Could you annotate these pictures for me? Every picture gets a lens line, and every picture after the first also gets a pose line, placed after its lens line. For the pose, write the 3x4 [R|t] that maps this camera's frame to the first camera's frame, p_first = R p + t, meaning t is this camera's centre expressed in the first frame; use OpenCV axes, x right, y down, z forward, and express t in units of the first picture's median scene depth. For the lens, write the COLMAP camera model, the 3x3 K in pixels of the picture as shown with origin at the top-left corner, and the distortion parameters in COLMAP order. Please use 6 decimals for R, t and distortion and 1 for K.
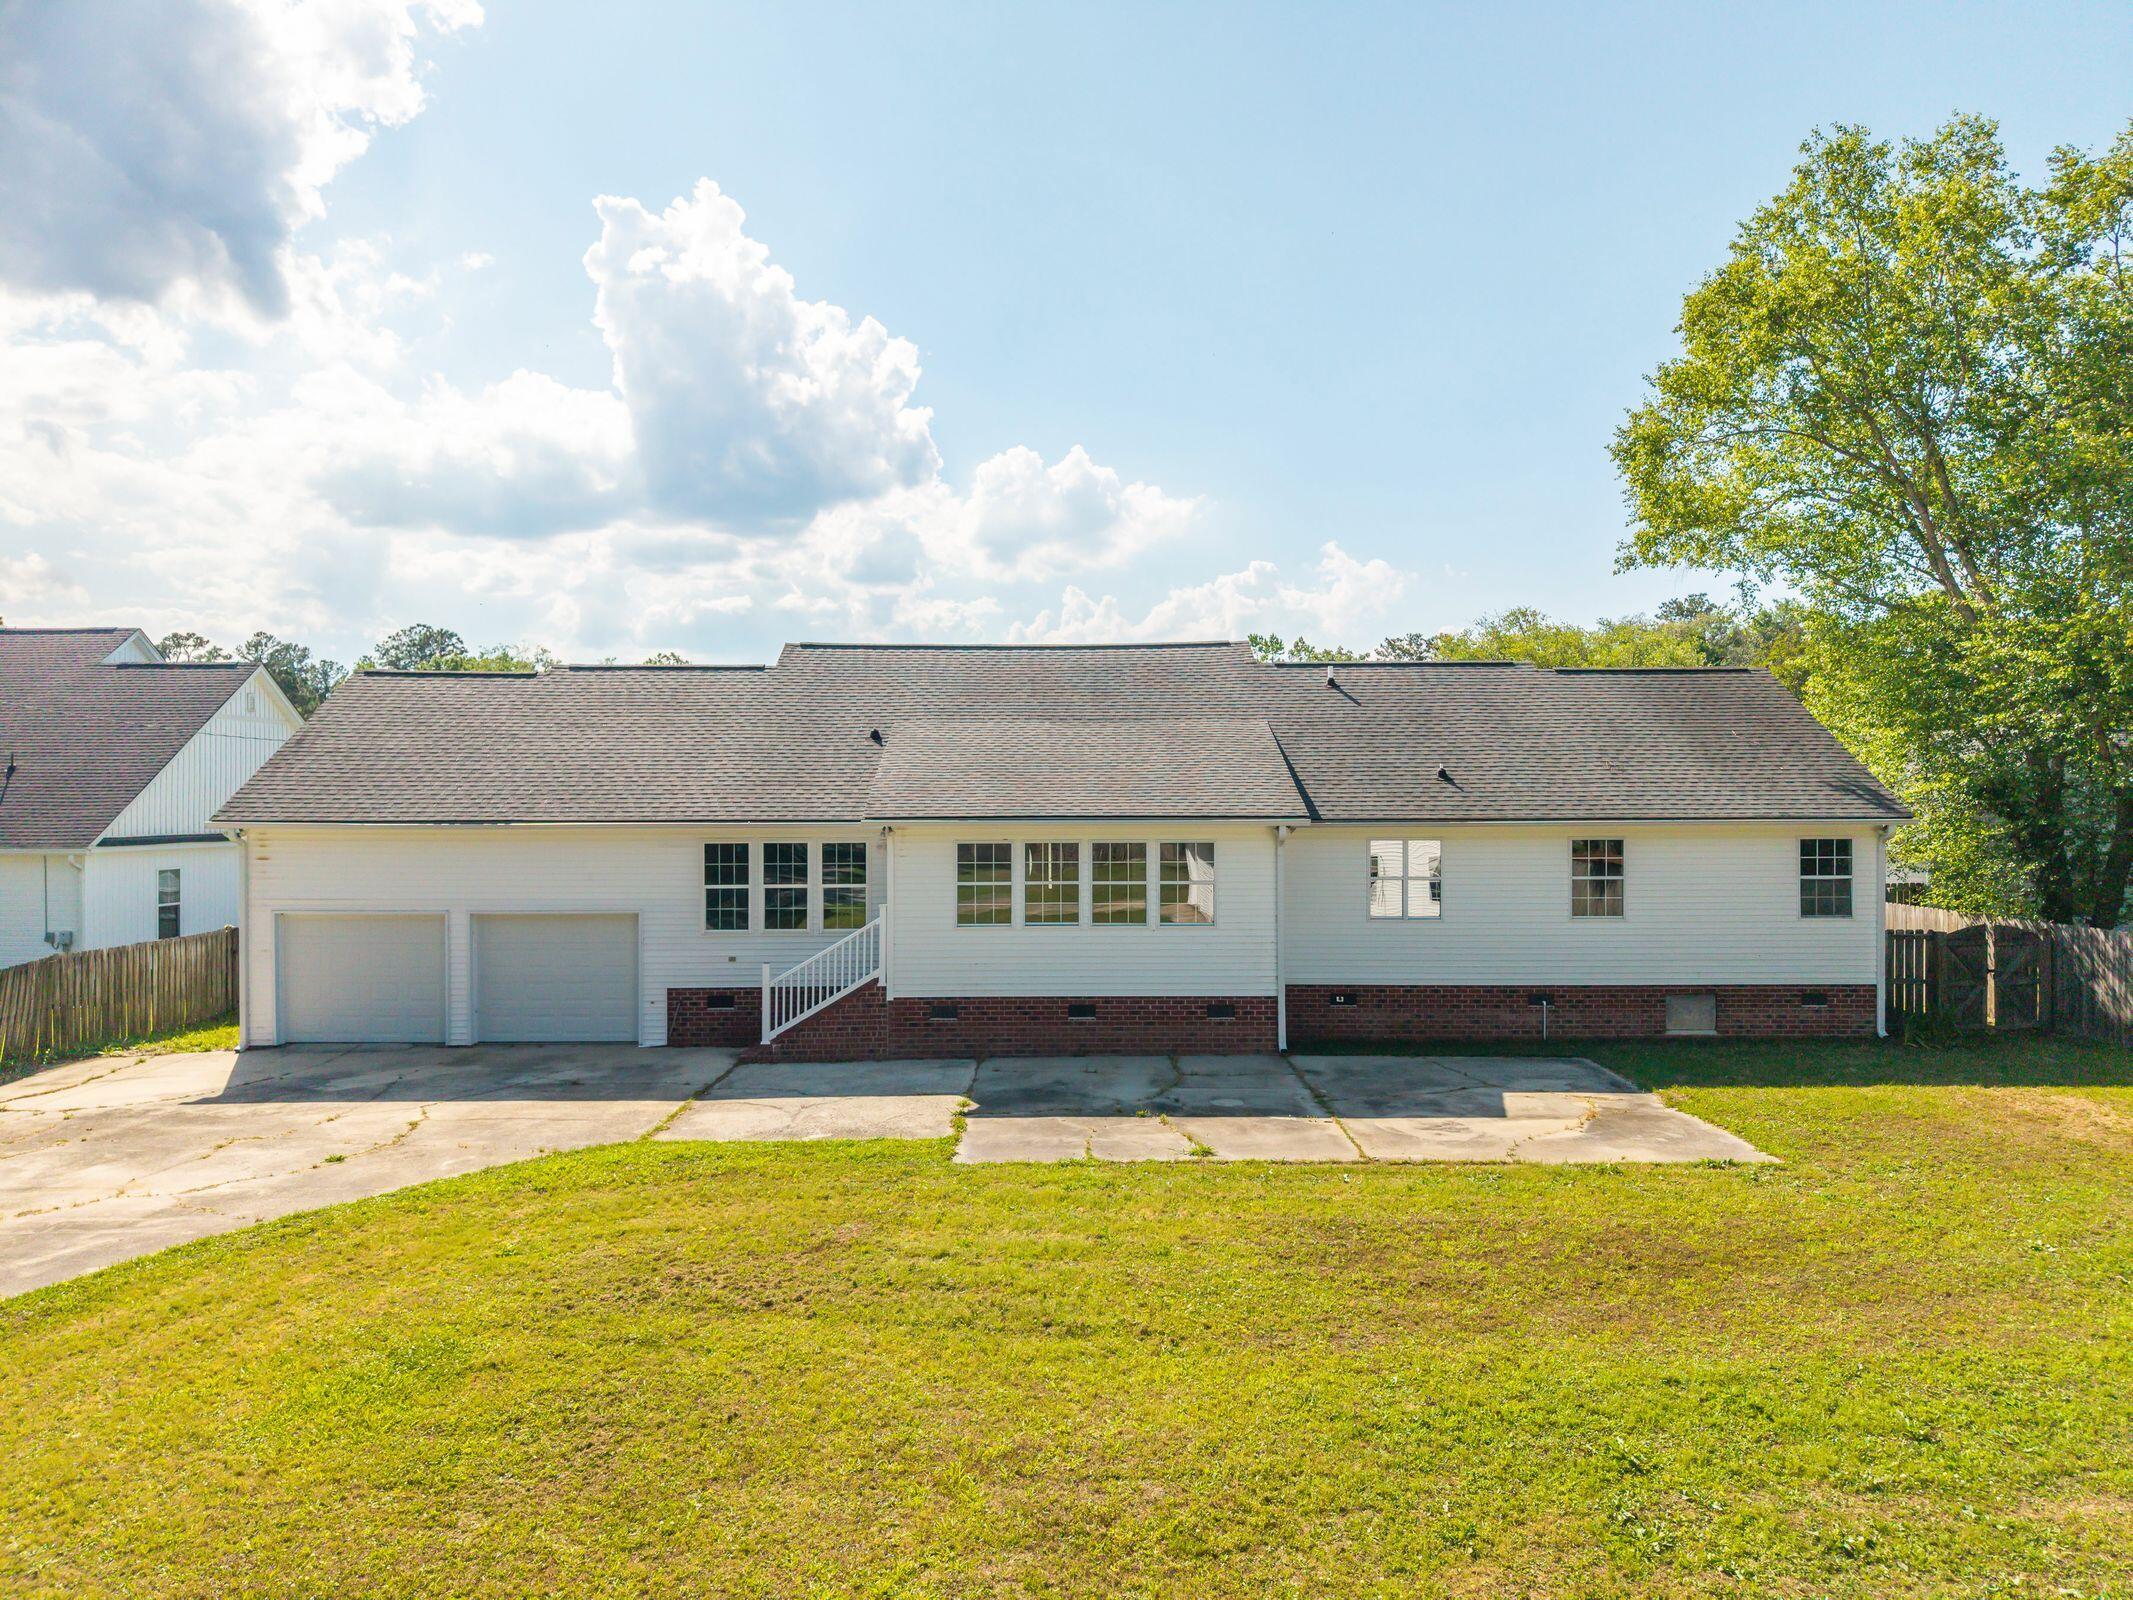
lens RADIAL K [[1445.4, 0, 1057.1], [0, 1445.4, 790.7], [0, 0, 1]] dist [0.022117, -0.023977]
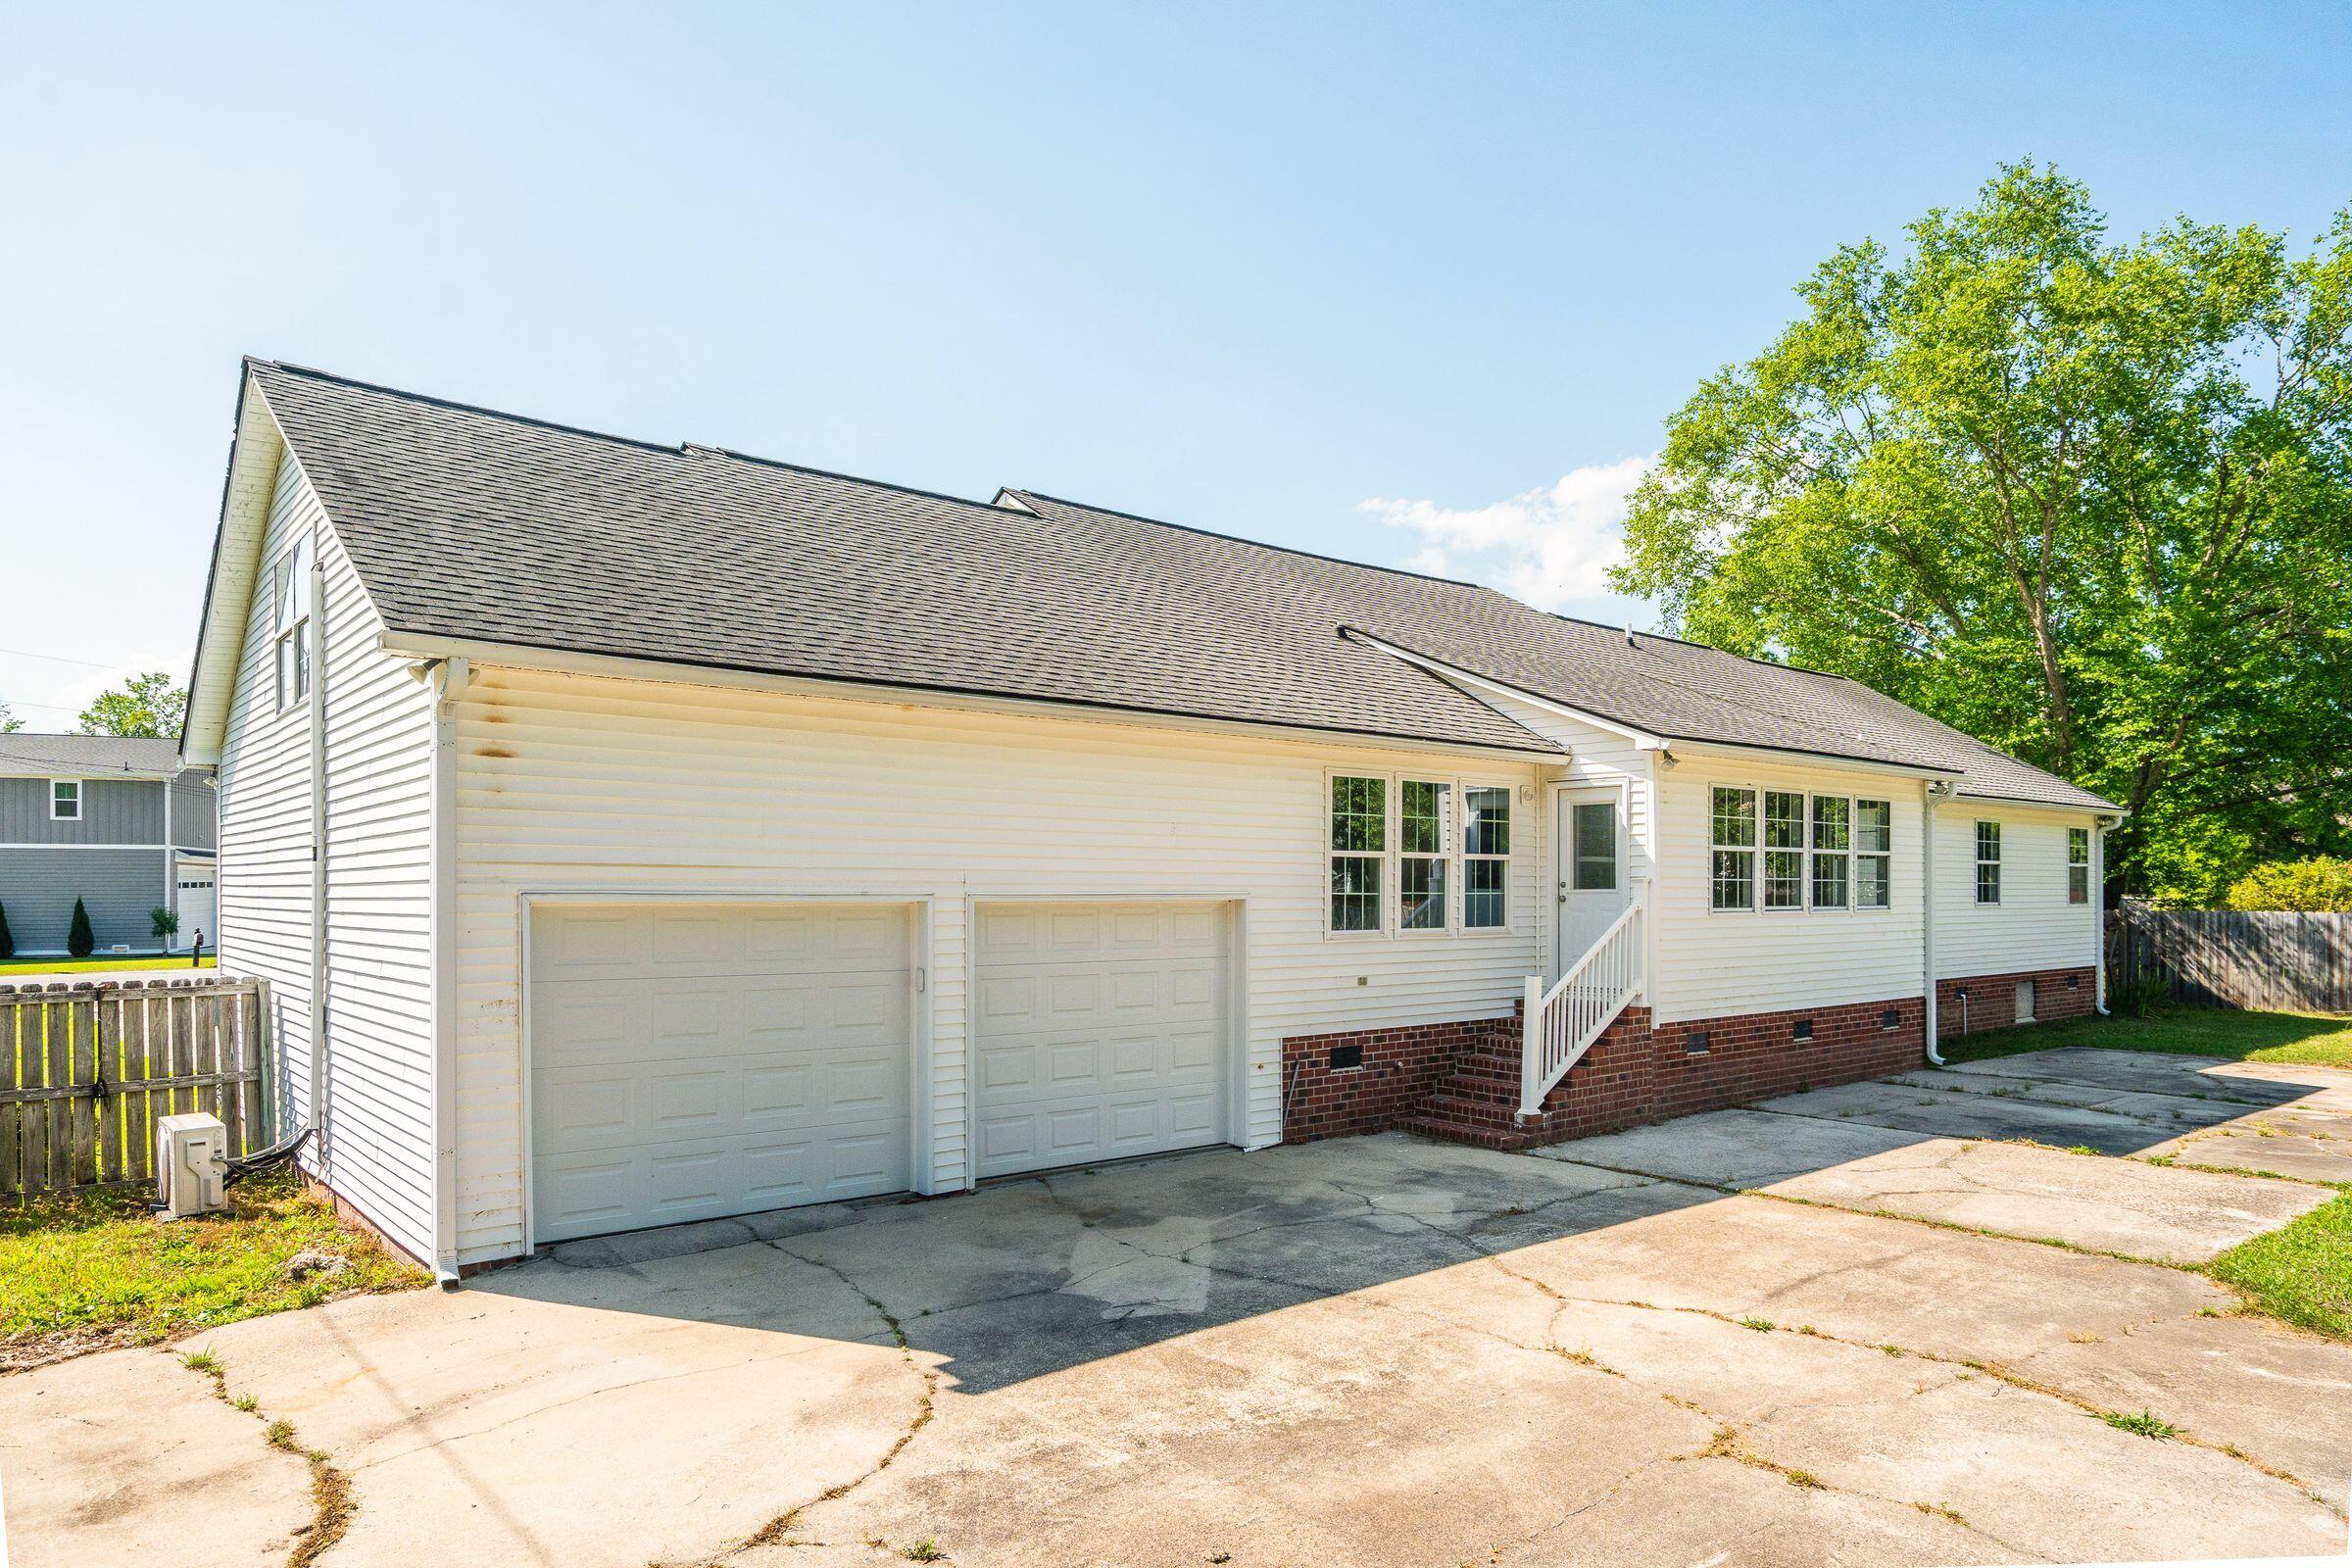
lens RADIAL K [[1474.6, 0, 1152.4], [0, 1474.6, 884.9], [0, 0, 1]] dist [0.000594, 0.005745]
pose [[0.773242, 0.005970, 0.634083, -0.656973], [-0.006213, 0.999979, -0.001838, 0.079918], [-0.634081, -0.002519, 0.773263, 0.602442]]
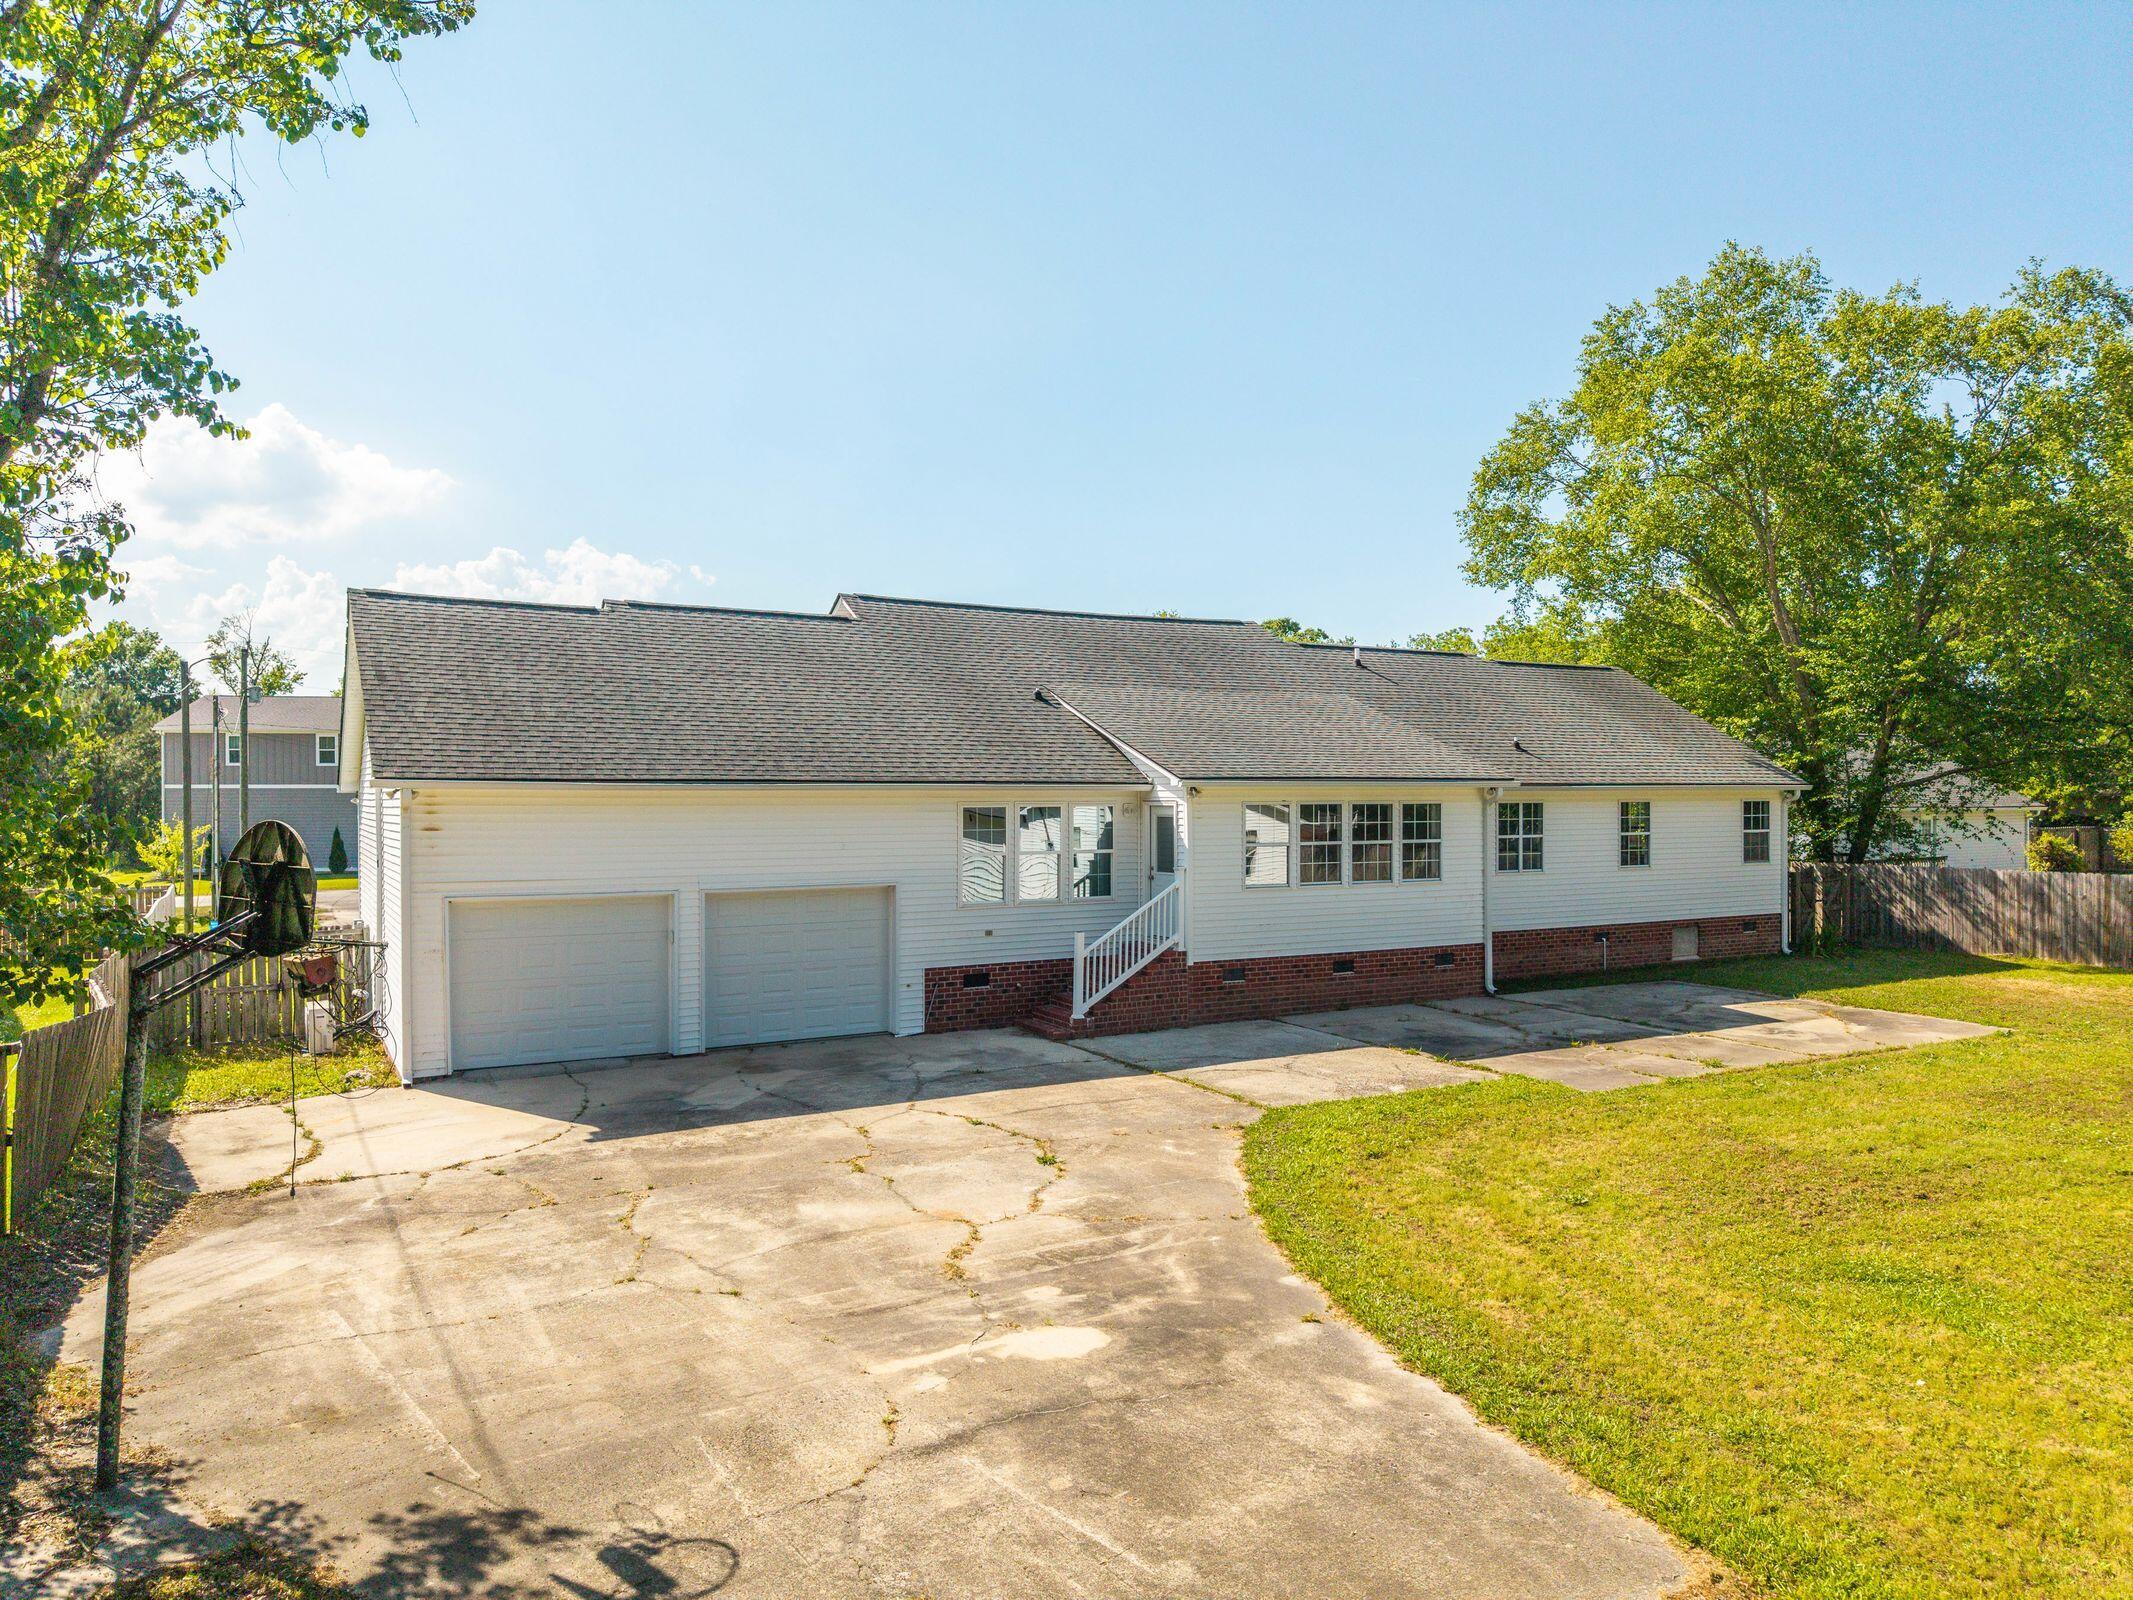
lens RADIAL K [[1445.4, 0, 1046.6], [0, 1445.4, 802.9], [0, 0, 1]] dist [0.022117, -0.023977]
pose [[0.877967, -0.001996, 0.478718, -0.628507], [-0.001608, 0.999973, 0.007120, 0.027064], [-0.478719, -0.007021, 0.877940, 0.180433]]
